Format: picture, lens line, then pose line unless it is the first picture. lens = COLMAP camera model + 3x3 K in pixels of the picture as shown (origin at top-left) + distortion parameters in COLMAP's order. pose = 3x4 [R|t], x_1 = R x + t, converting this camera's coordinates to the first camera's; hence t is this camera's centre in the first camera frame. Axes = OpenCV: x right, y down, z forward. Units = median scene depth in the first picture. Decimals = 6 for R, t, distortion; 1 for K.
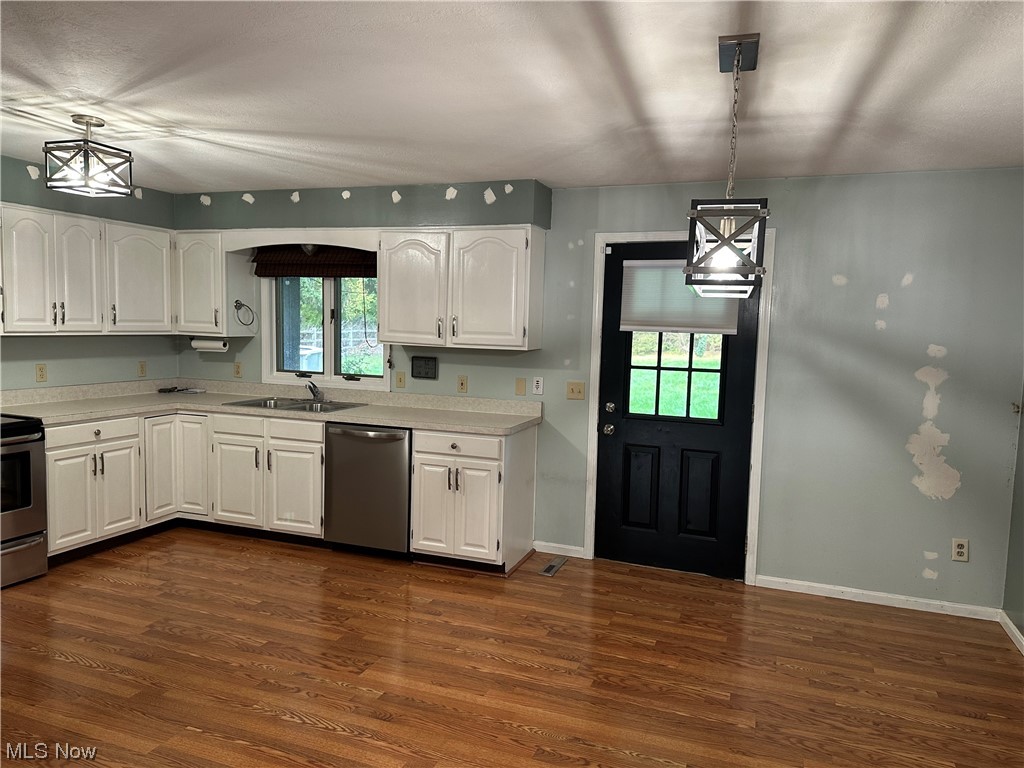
lens RADIAL K [[716.9, 0, 507.6], [0, 716.9, 385.4], [0, 0, 1]] dist [-0.000884, -0.003014]
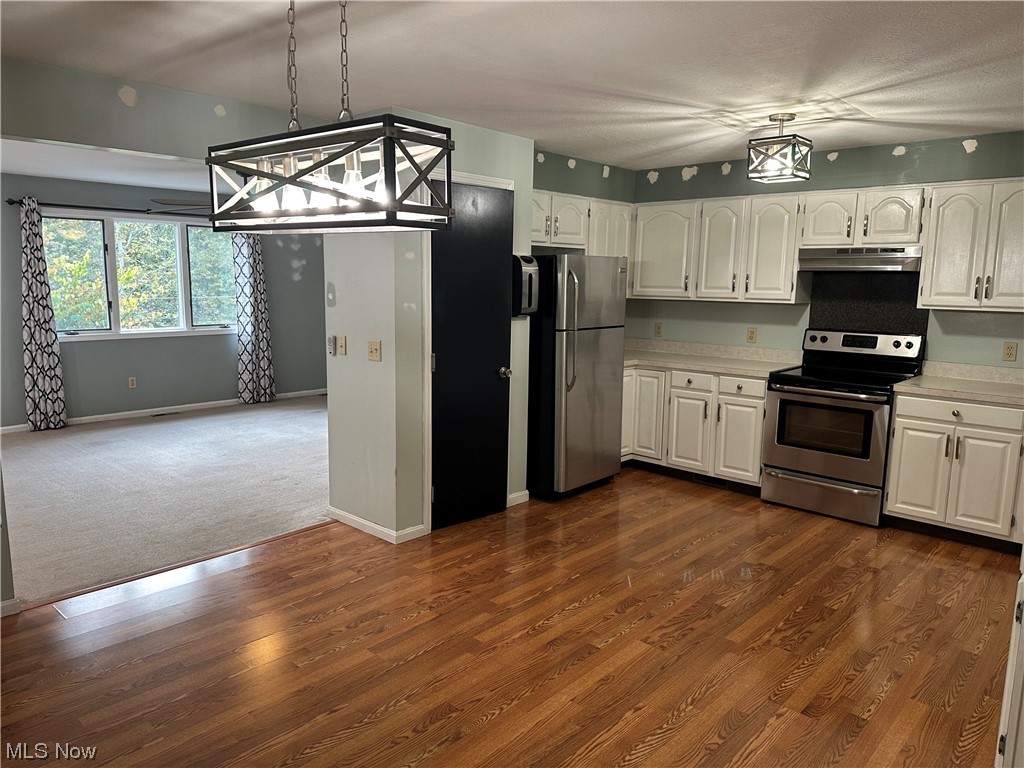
lens RADIAL K [[716.9, 0, 507.6], [0, 716.9, 385.8], [0, 0, 1]] dist [-0.000884, -0.003014]
pose [[-0.384632, 0.103756, -0.917220, 0.605675], [-0.103120, 0.982613, 0.154396, -0.064083], [0.917292, 0.153969, -0.367246, 0.935283]]
